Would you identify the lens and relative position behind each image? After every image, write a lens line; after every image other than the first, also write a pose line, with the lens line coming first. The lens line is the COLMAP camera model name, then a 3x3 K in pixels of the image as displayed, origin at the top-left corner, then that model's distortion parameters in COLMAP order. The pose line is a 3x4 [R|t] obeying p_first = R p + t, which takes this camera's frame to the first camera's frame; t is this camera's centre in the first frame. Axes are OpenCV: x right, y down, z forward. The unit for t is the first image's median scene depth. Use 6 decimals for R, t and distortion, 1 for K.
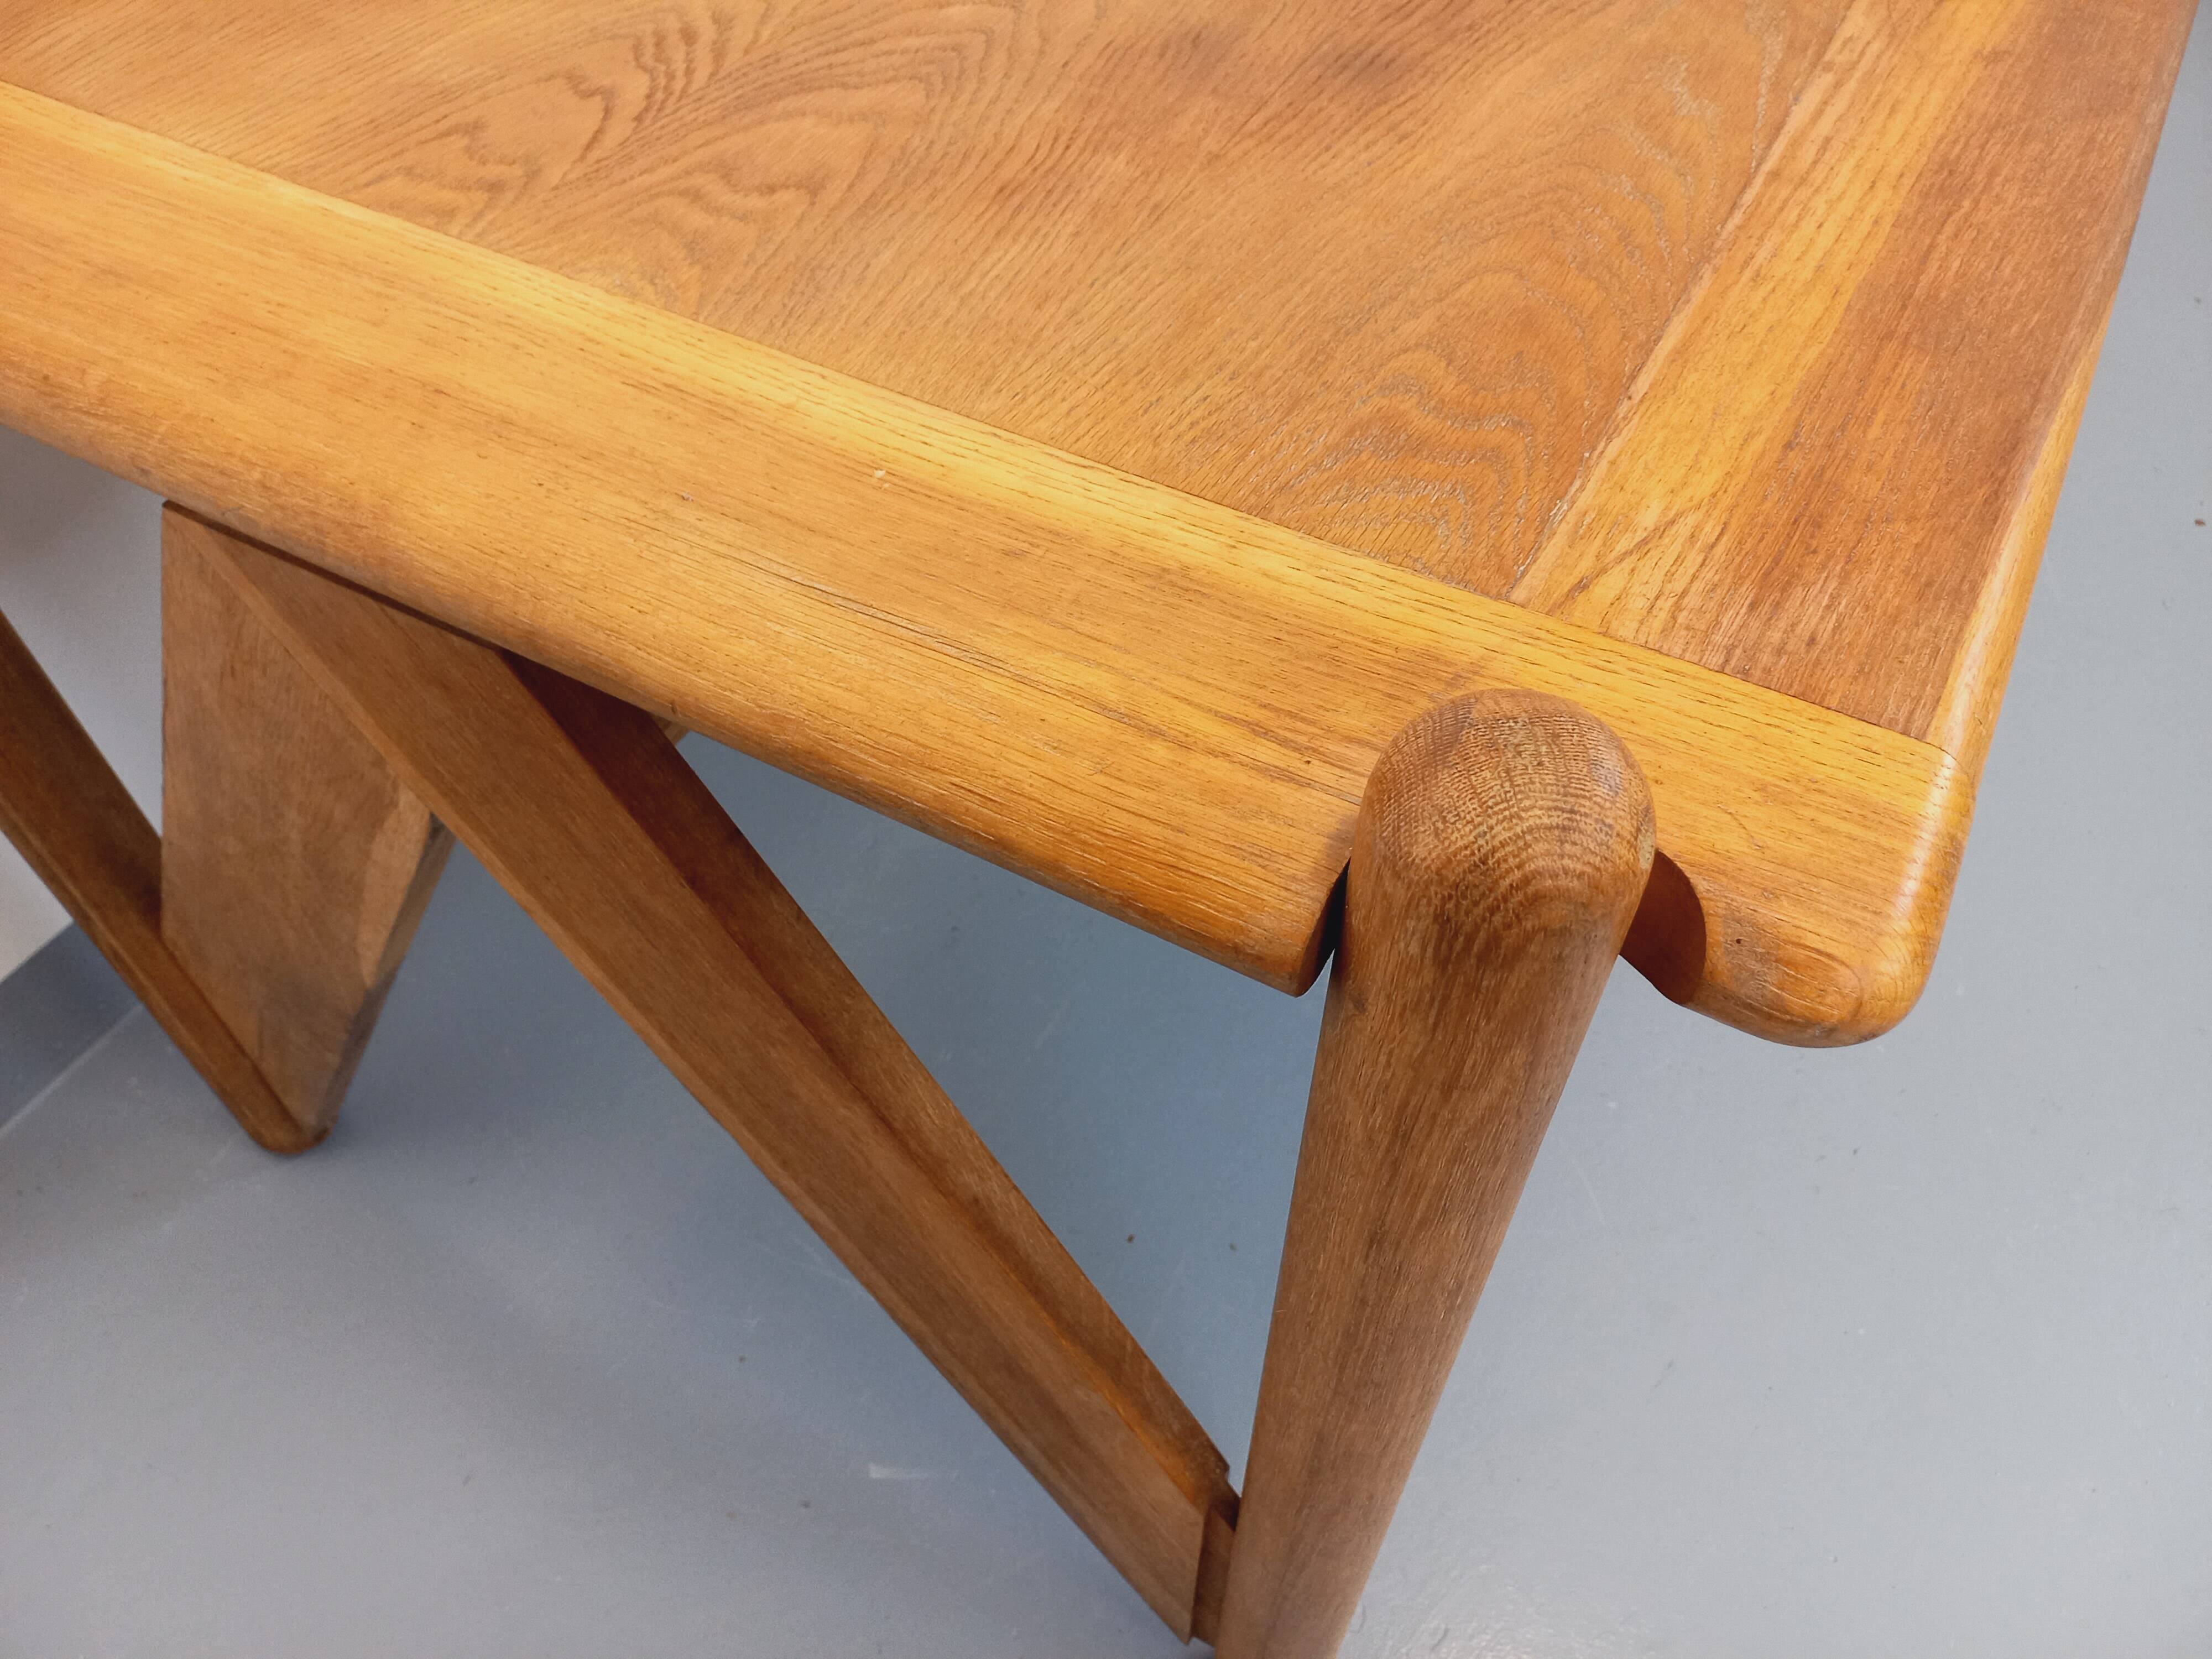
lens RADIAL K [[1648.4, 0, 1092.5], [0, 1648.4, 808.9], [0, 0, 1]] dist [0.058374, -0.059247]
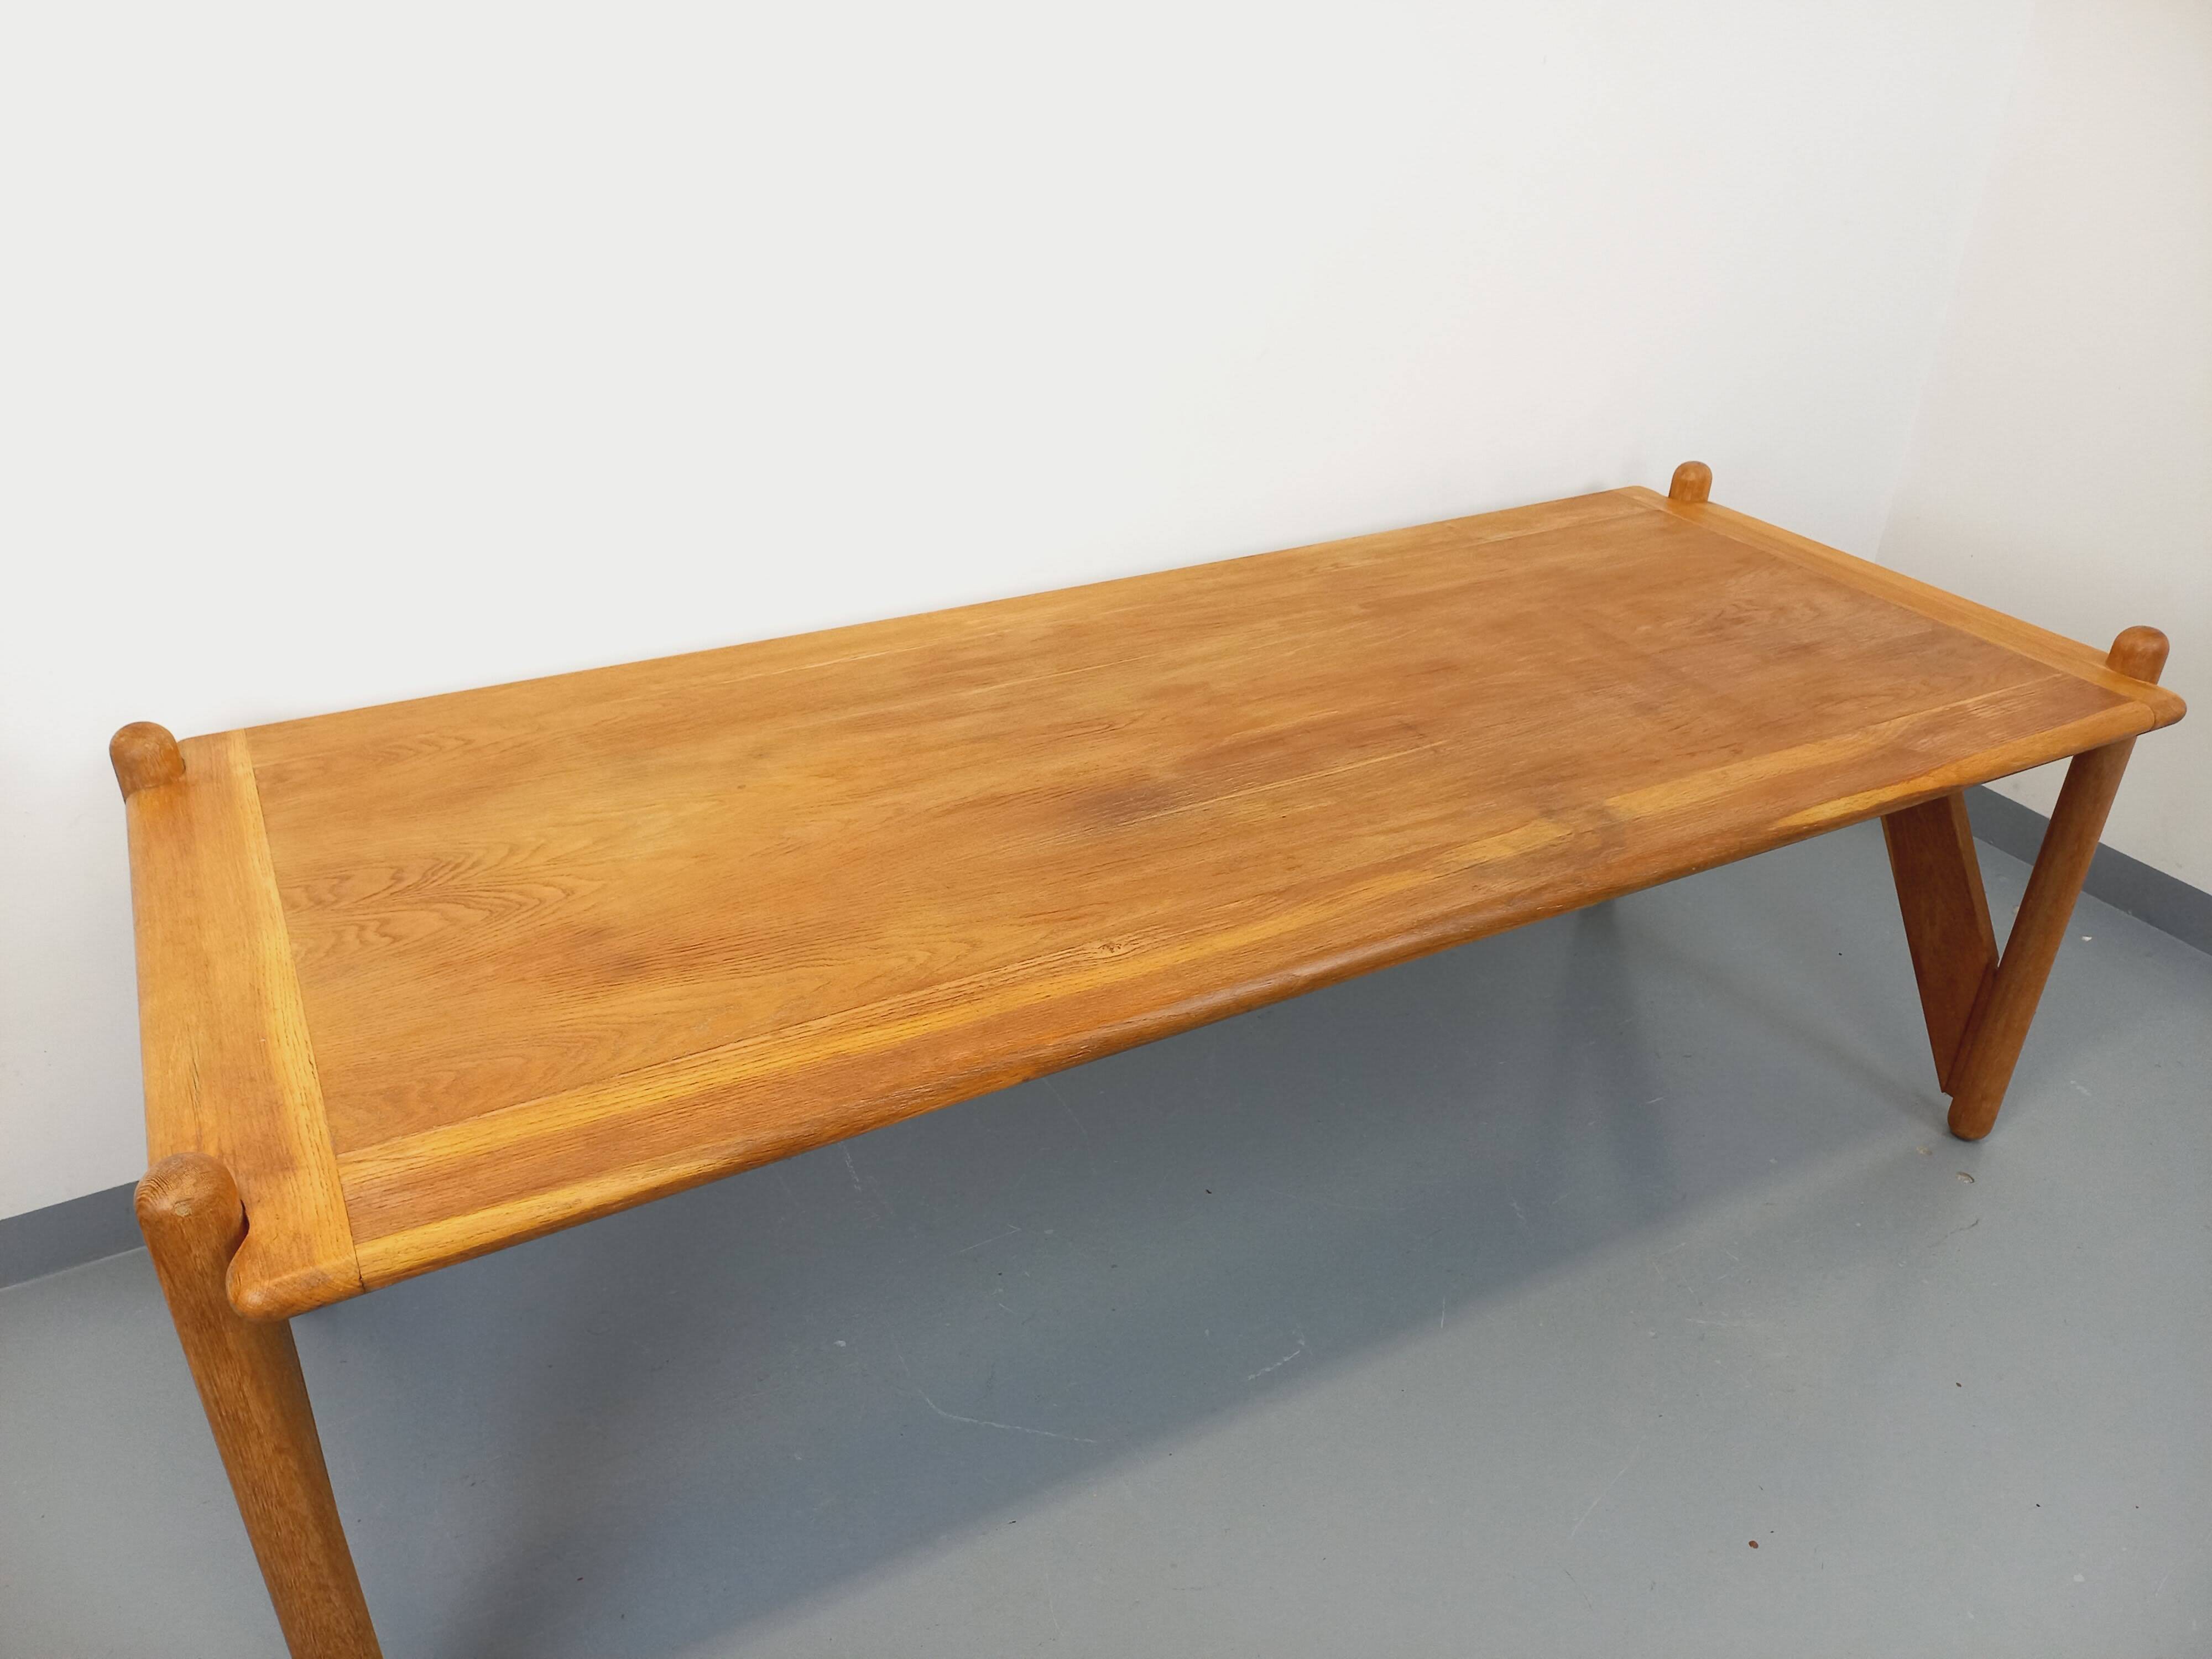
lens RADIAL K [[1648.4, 0, 1102.1], [0, 1648.4, 842.3], [0, 0, 1]] dist [0.058374, -0.059247]
pose [[0.838776, 0.291774, -0.459698, 2.040118], [-0.430020, 0.872870, -0.230608, -0.407788], [0.333971, 0.391108, 0.857611, -0.984975]]
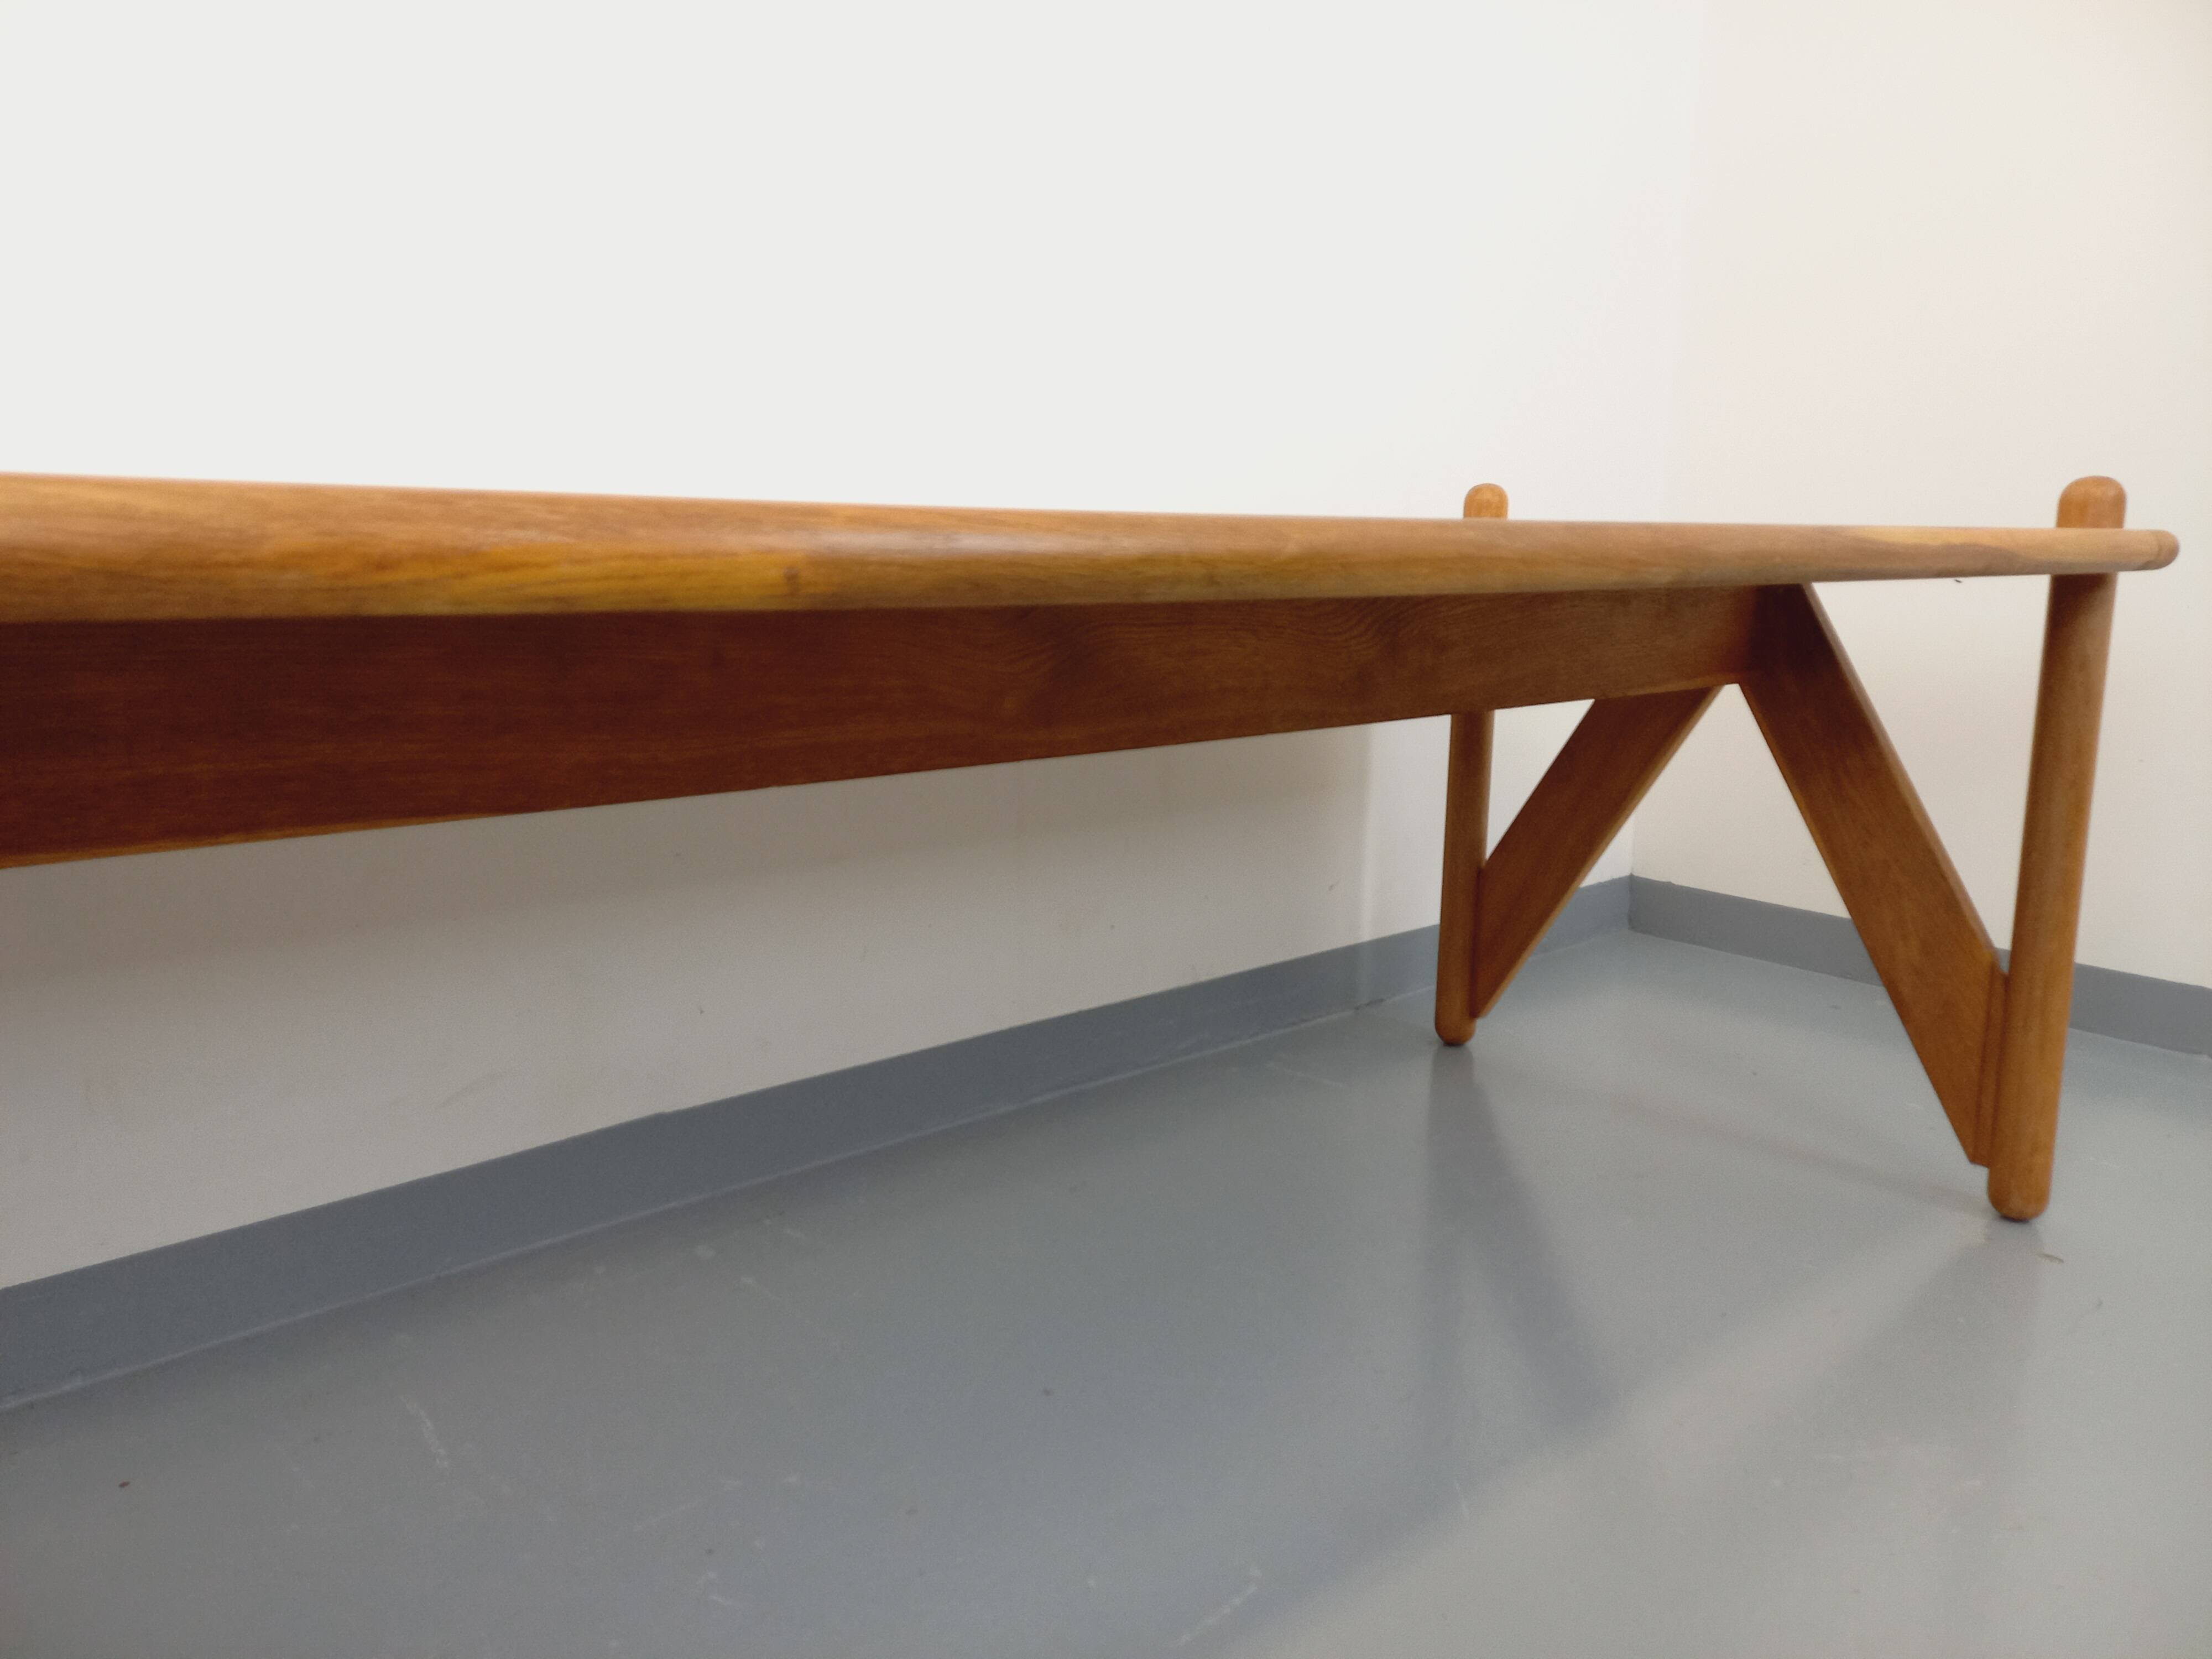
lens RADIAL K [[1648.4, 0, 1100.9], [0, 1648.4, 807.2], [0, 0, 1]] dist [0.058374, -0.059247]
pose [[0.941064, 0.071839, -0.330511, 1.460130], [-0.268314, 0.753511, -0.600190, 0.151366], [0.205927, 0.653498, 0.728378, 0.607243]]
